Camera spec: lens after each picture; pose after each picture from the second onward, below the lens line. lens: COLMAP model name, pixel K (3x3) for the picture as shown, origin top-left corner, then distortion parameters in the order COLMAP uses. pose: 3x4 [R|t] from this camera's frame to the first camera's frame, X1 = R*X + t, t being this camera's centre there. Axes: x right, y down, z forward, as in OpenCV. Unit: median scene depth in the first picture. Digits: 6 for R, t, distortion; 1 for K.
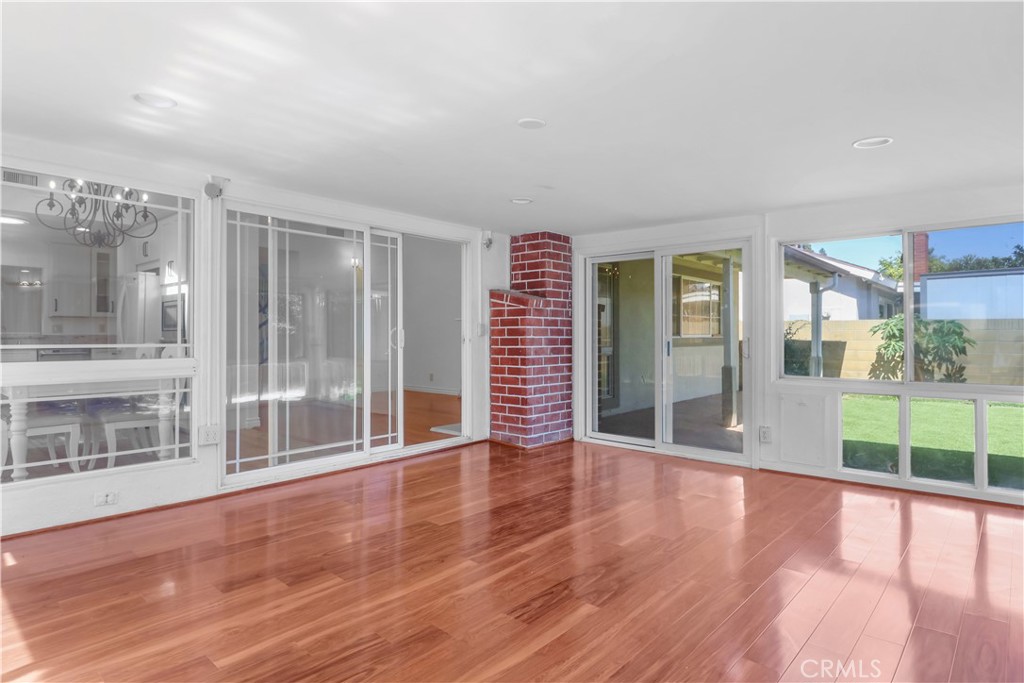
lens RADIAL K [[566.2, 0, 514.8], [0, 566.2, 337.3], [0, 0, 1]] dist [0.009032, -0.013138]
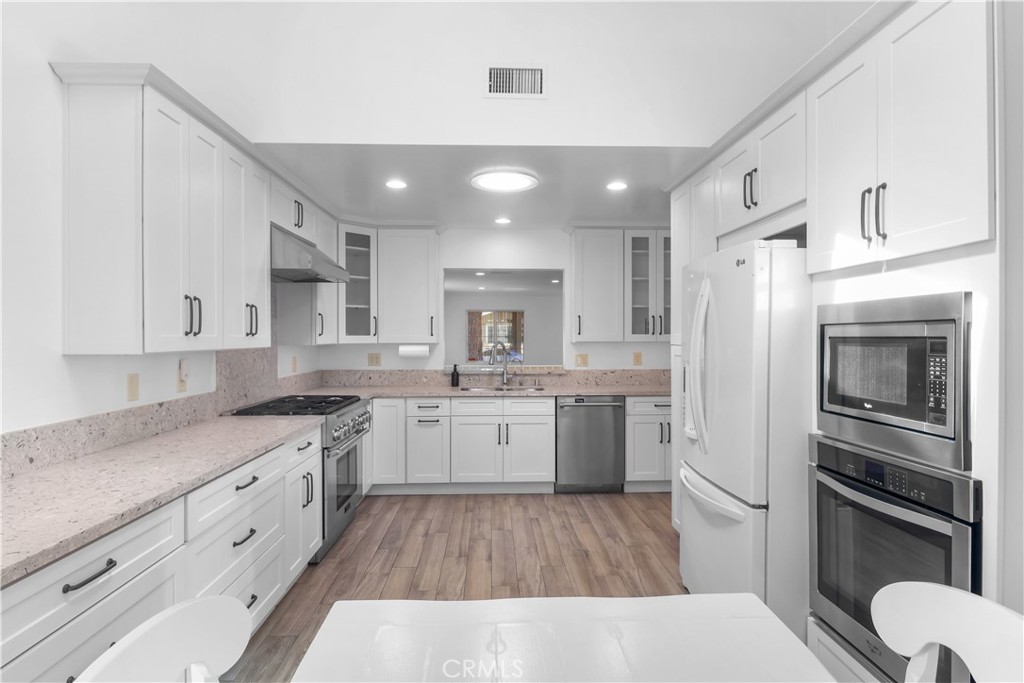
lens RADIAL K [[566.2, 0, 514.3], [0, 566.2, 339.9], [0, 0, 1]] dist [0.009032, -0.013138]
pose [[0.690329, 0.000081, -0.723496, -0.487053], [0.006115, 0.999964, 0.005947, -0.054449], [0.723470, -0.008530, 0.690303, 0.617826]]
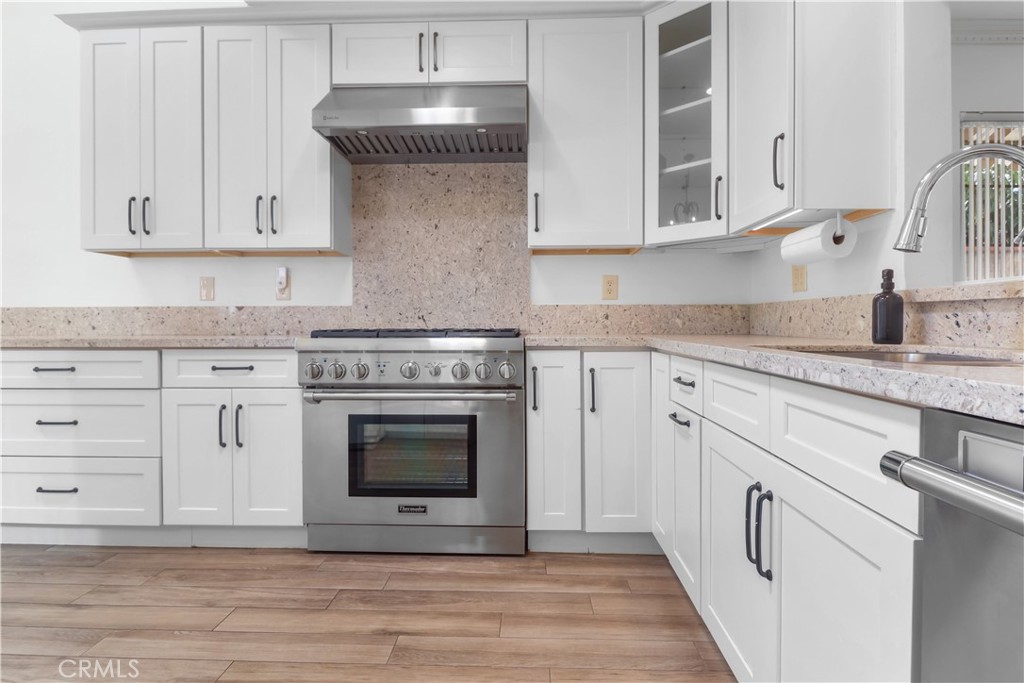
lens RADIAL K [[566.2, 0, 510.9], [0, 566.2, 328.4], [0, 0, 1]] dist [0.009032, -0.013138]
pose [[-0.775142, 0.003056, -0.631779, -0.854307], [0.000241, 0.999990, 0.004542, 0.008122], [0.631786, 0.003368, -0.775135, 1.195359]]
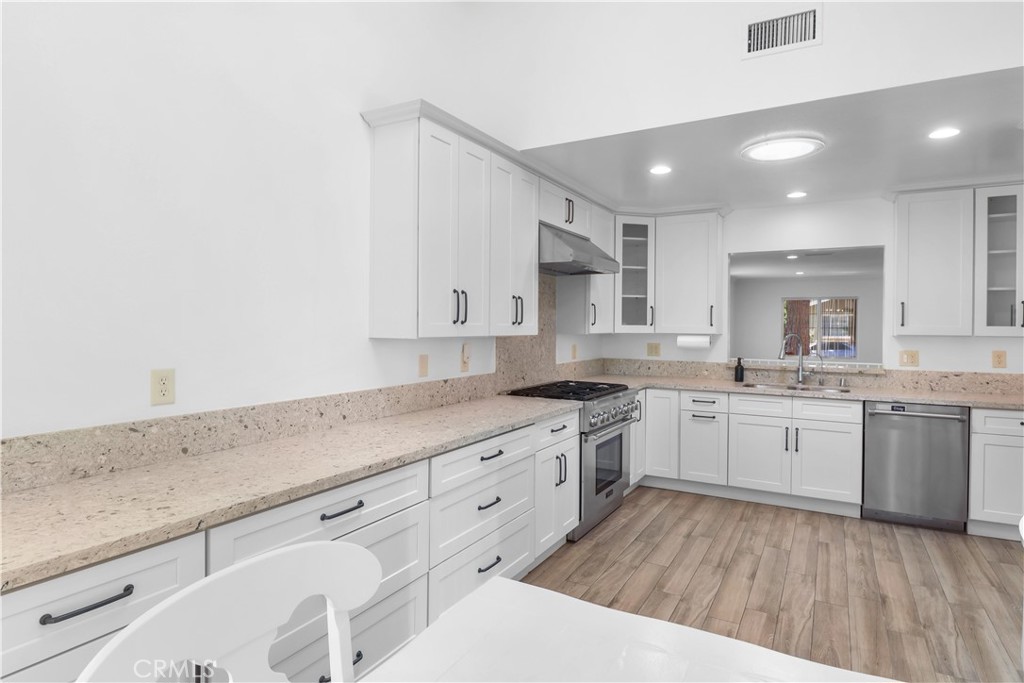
lens RADIAL K [[566.2, 0, 515.4], [0, 566.2, 330.0], [0, 0, 1]] dist [0.009032, -0.013138]
pose [[0.208794, 0.005636, -0.977943, -0.467700], [-0.003638, 0.999981, 0.004987, -0.053953], [0.977953, 0.002517, 0.208811, 0.673220]]
